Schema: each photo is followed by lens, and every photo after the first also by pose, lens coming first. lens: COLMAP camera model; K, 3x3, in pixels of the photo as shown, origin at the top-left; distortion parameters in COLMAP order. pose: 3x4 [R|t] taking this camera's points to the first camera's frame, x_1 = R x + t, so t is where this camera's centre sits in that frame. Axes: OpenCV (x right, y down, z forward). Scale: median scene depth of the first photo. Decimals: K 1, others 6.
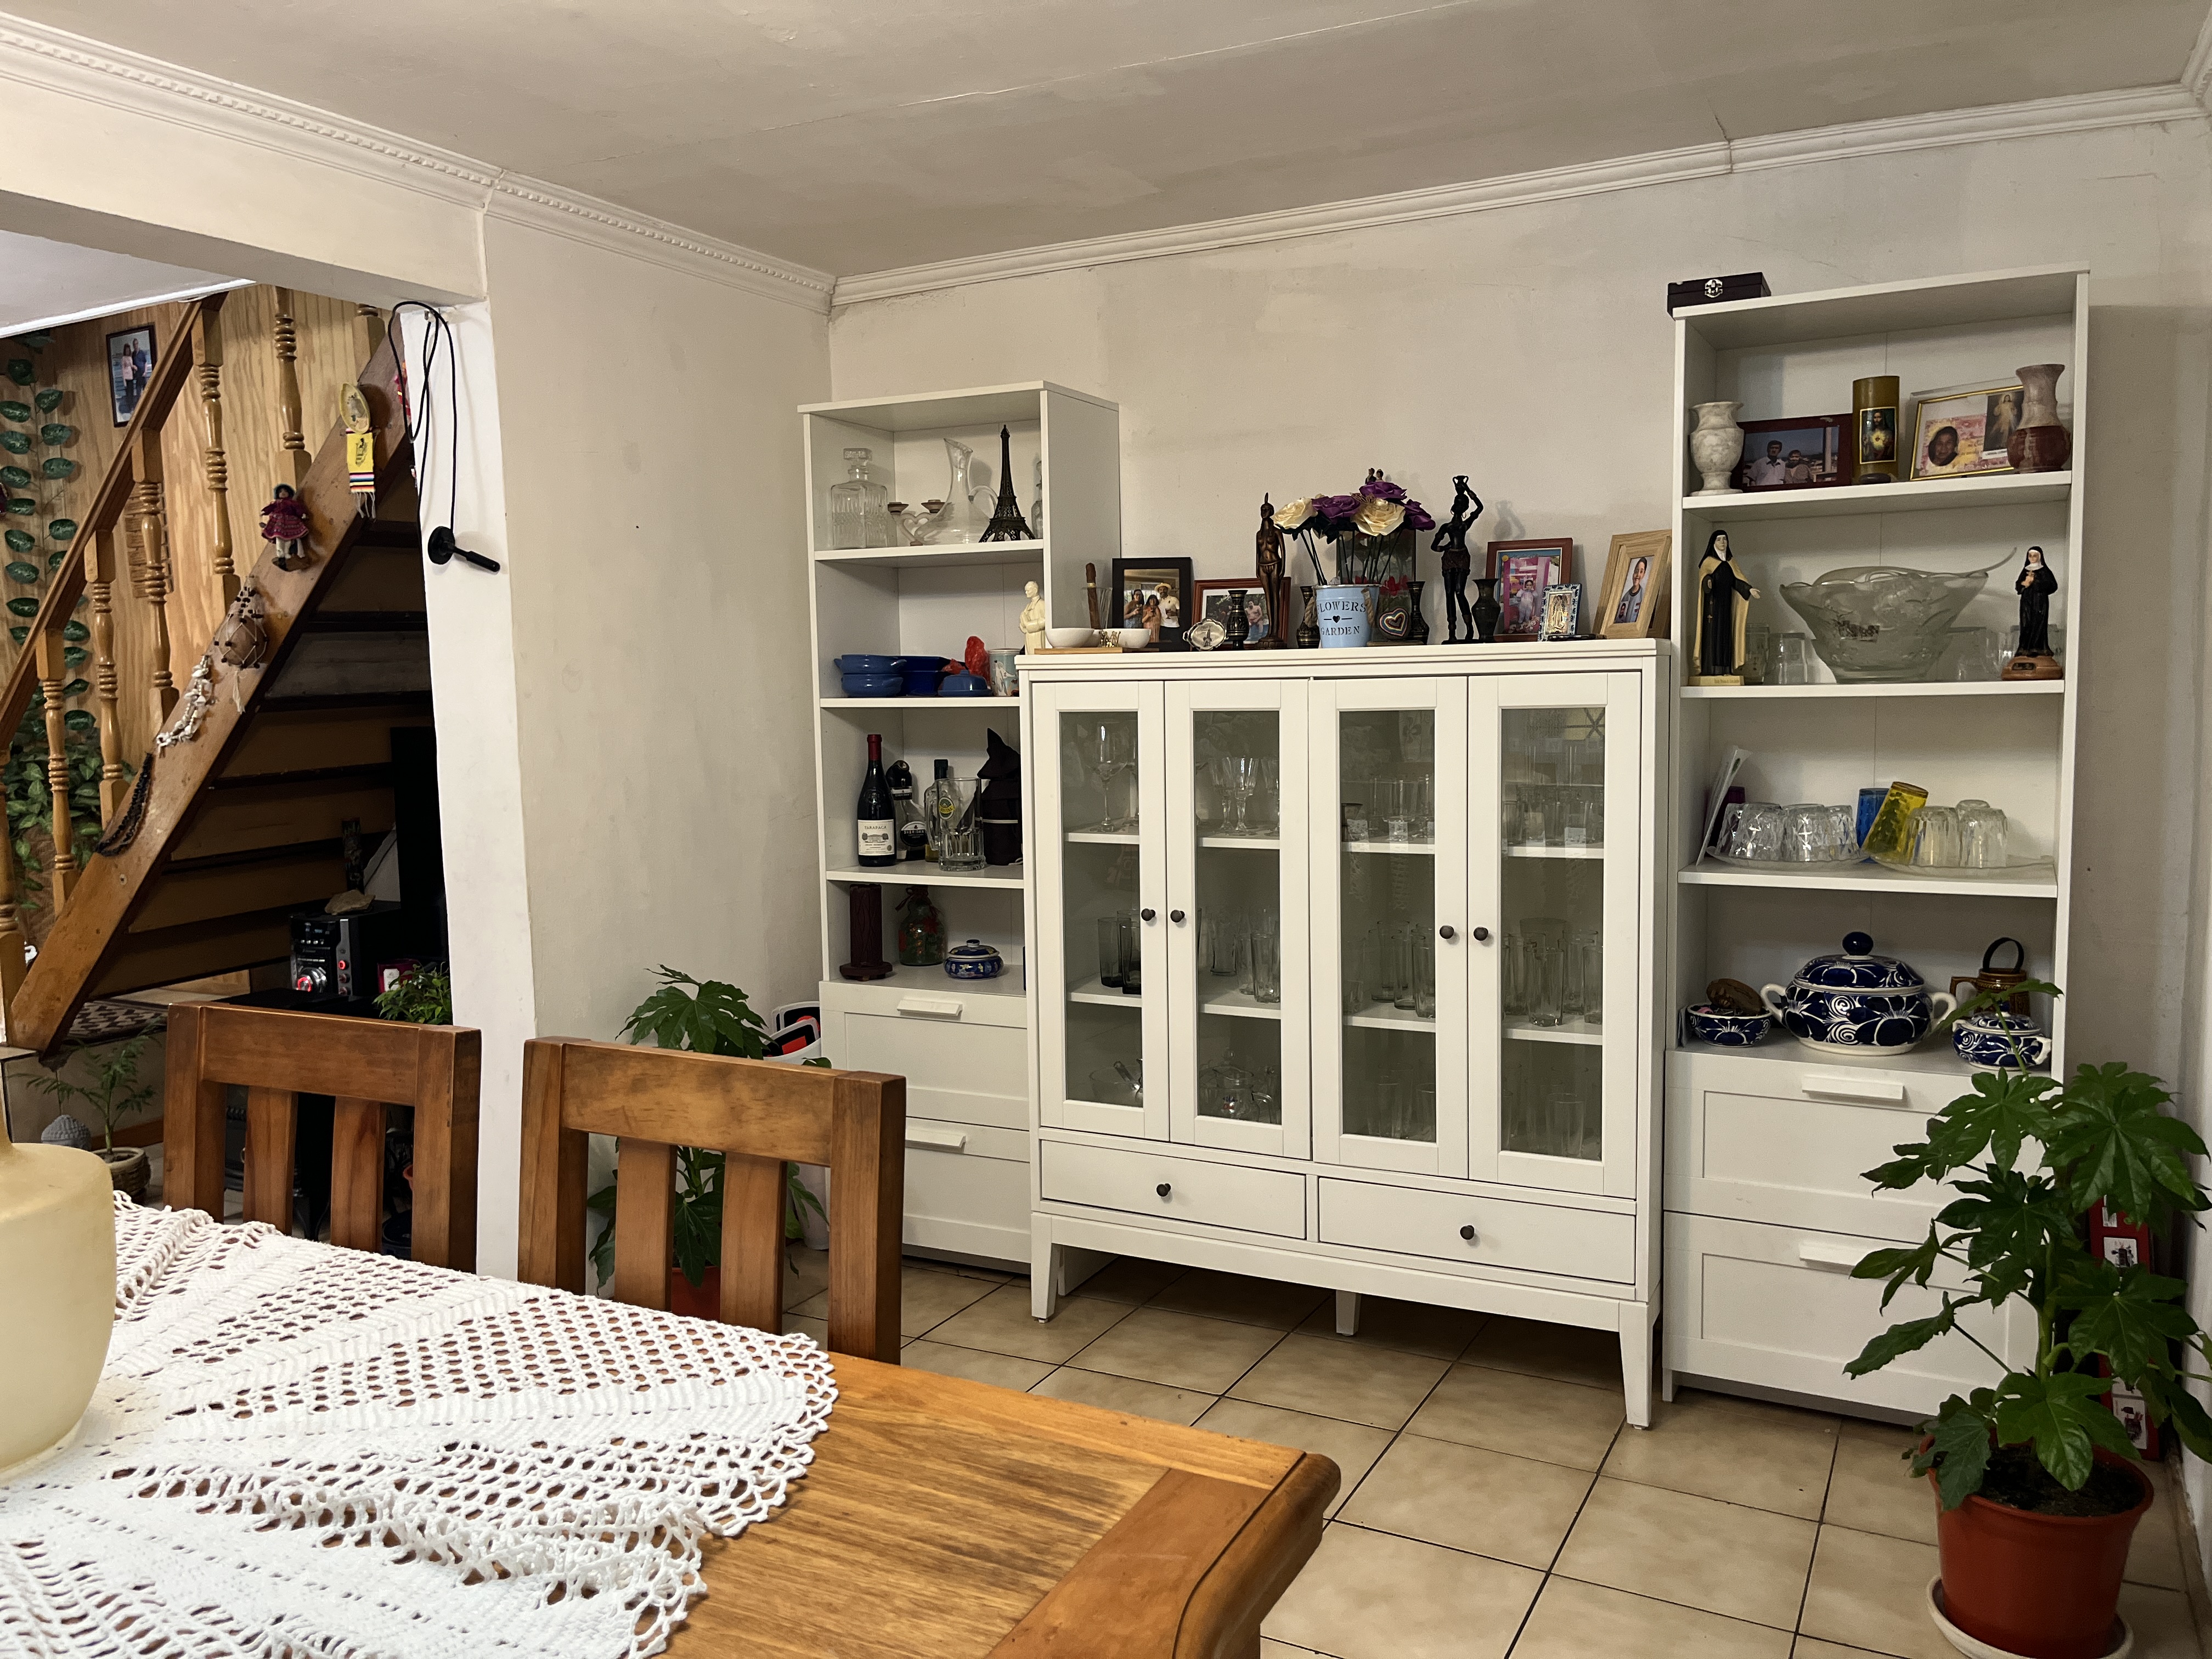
lens RADIAL K [[1667.1, 0, 1103.5], [0, 1667.1, 837.7], [0, 0, 1]] dist [0.059041, -0.090968]
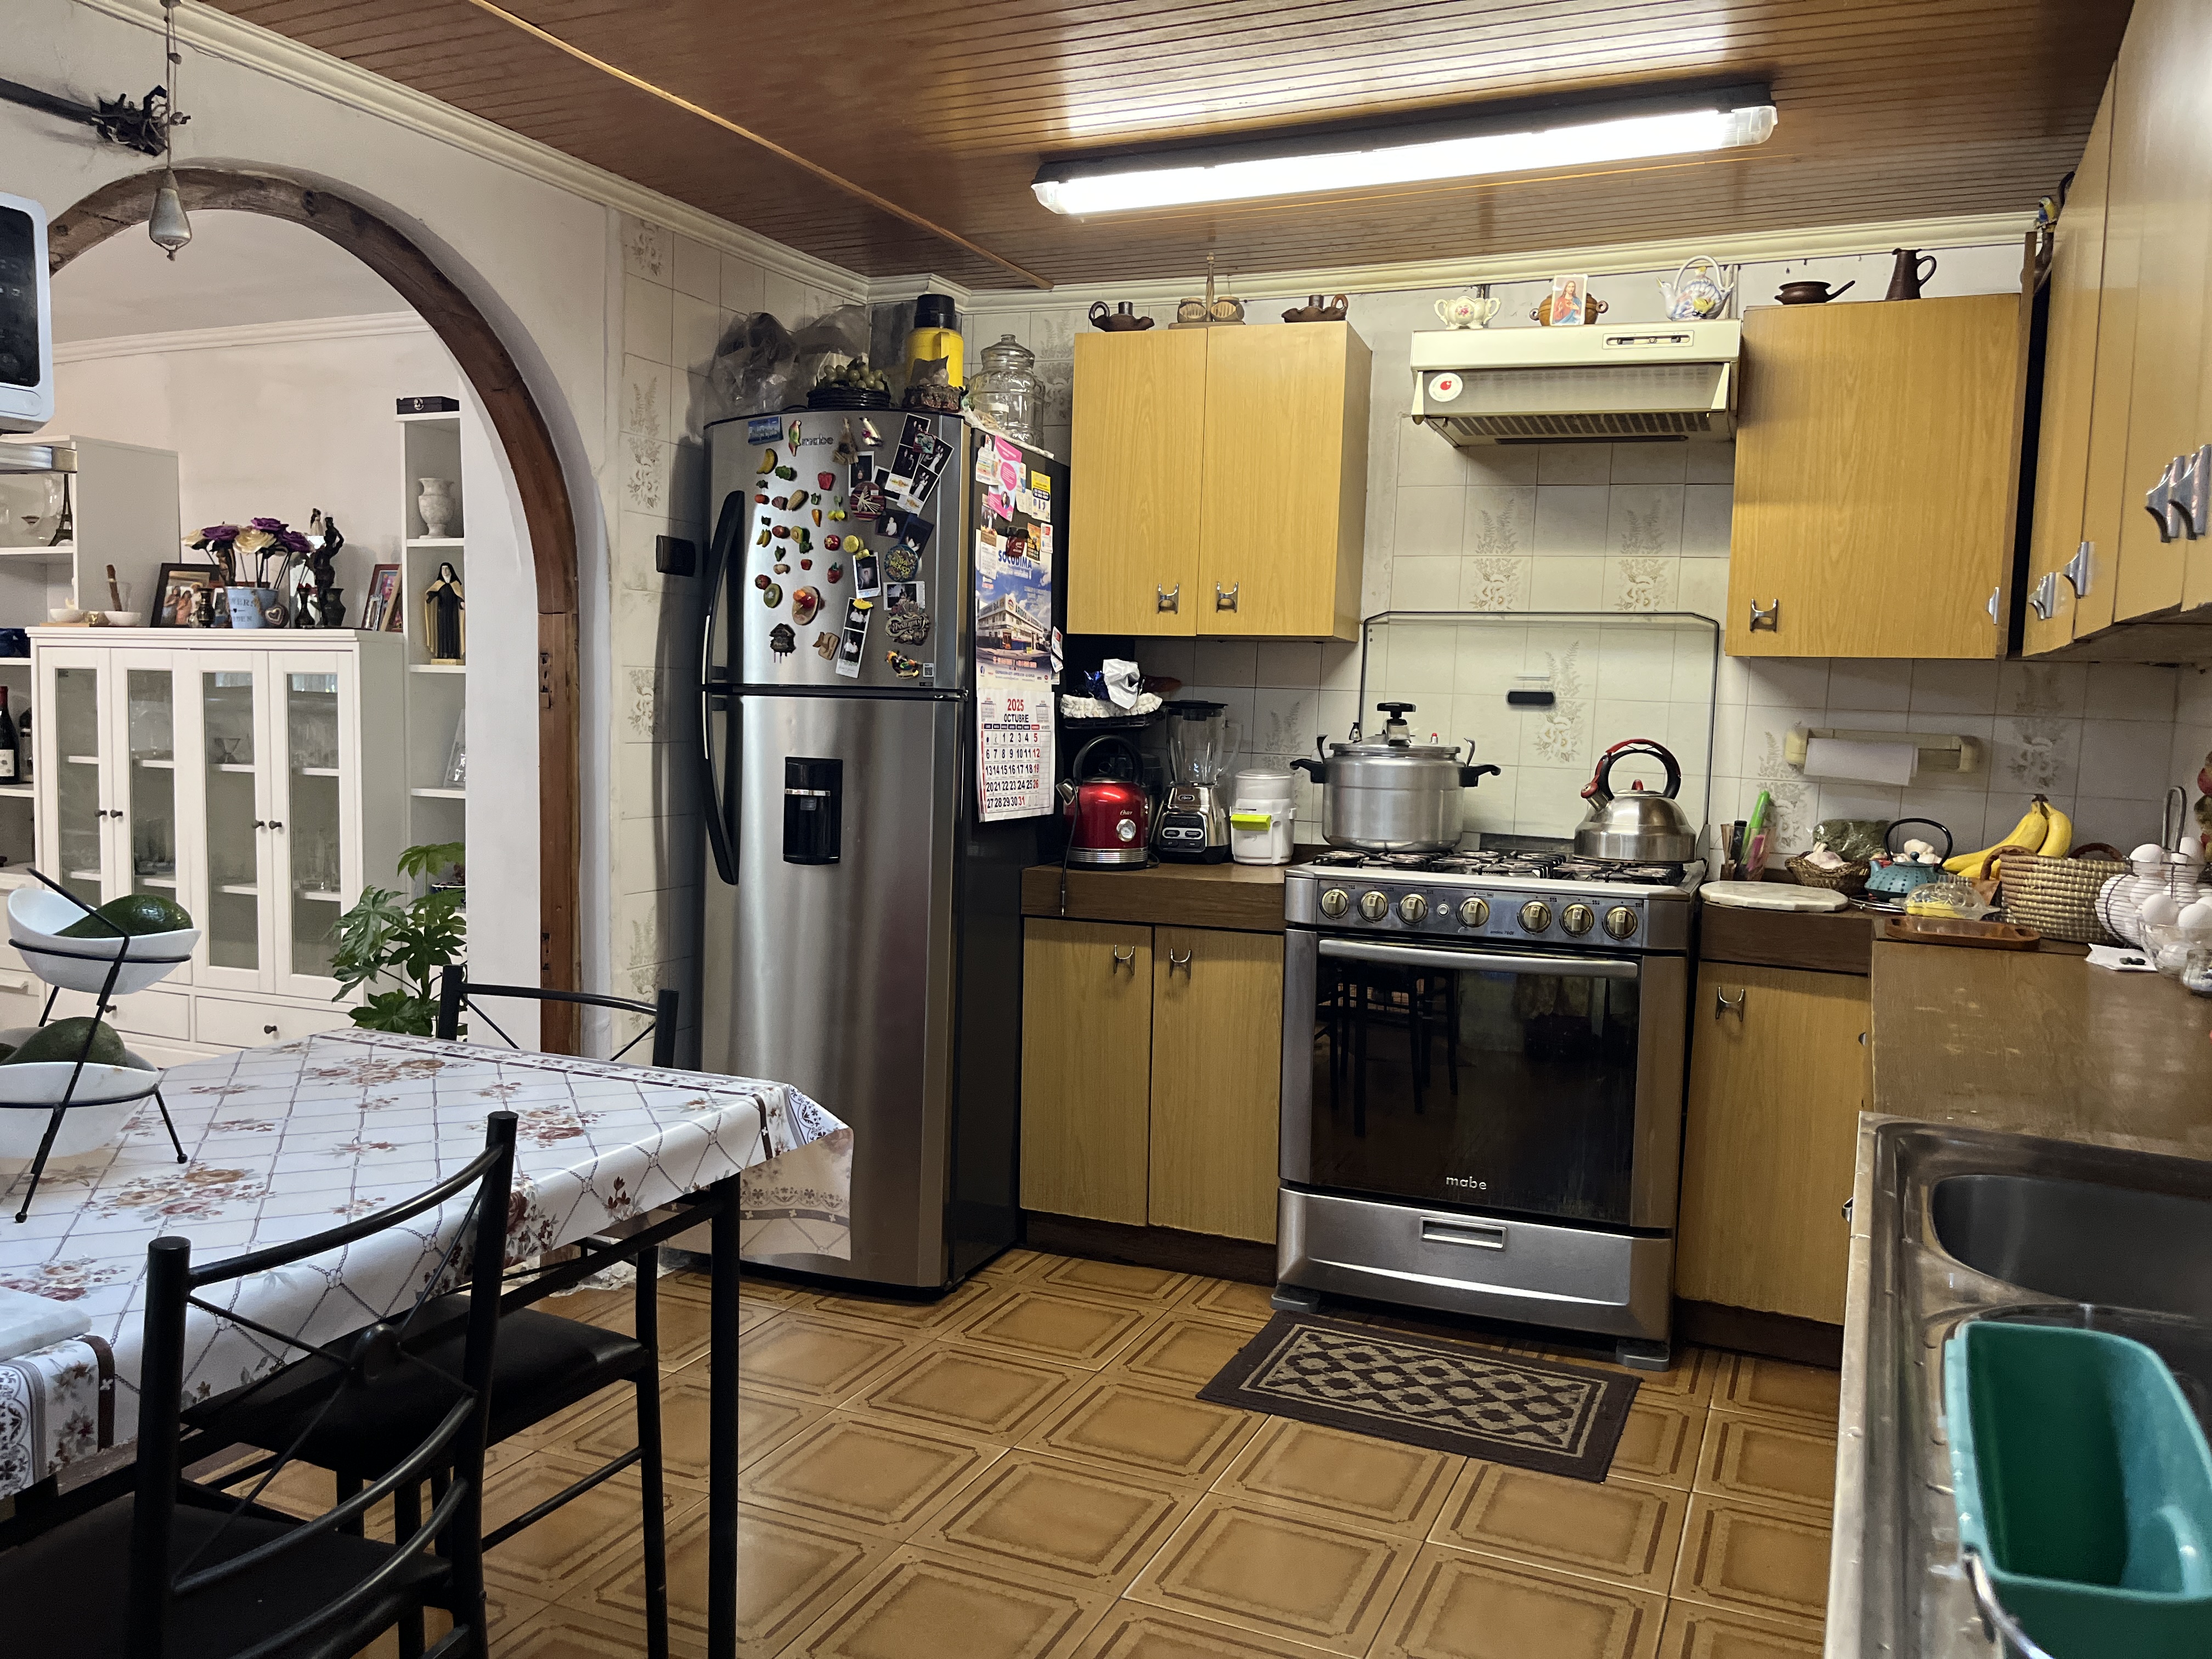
lens RADIAL K [[1667.1, 0, 1116.5], [0, 1667.1, 838.4], [0, 0, 1]] dist [0.059041, -0.090968]
pose [[0.996575, 0.036467, 0.074215, 0.801573], [-0.035267, 0.999226, -0.017410, 0.064689], [-0.074792, 0.014733, 0.997090, -0.506506]]
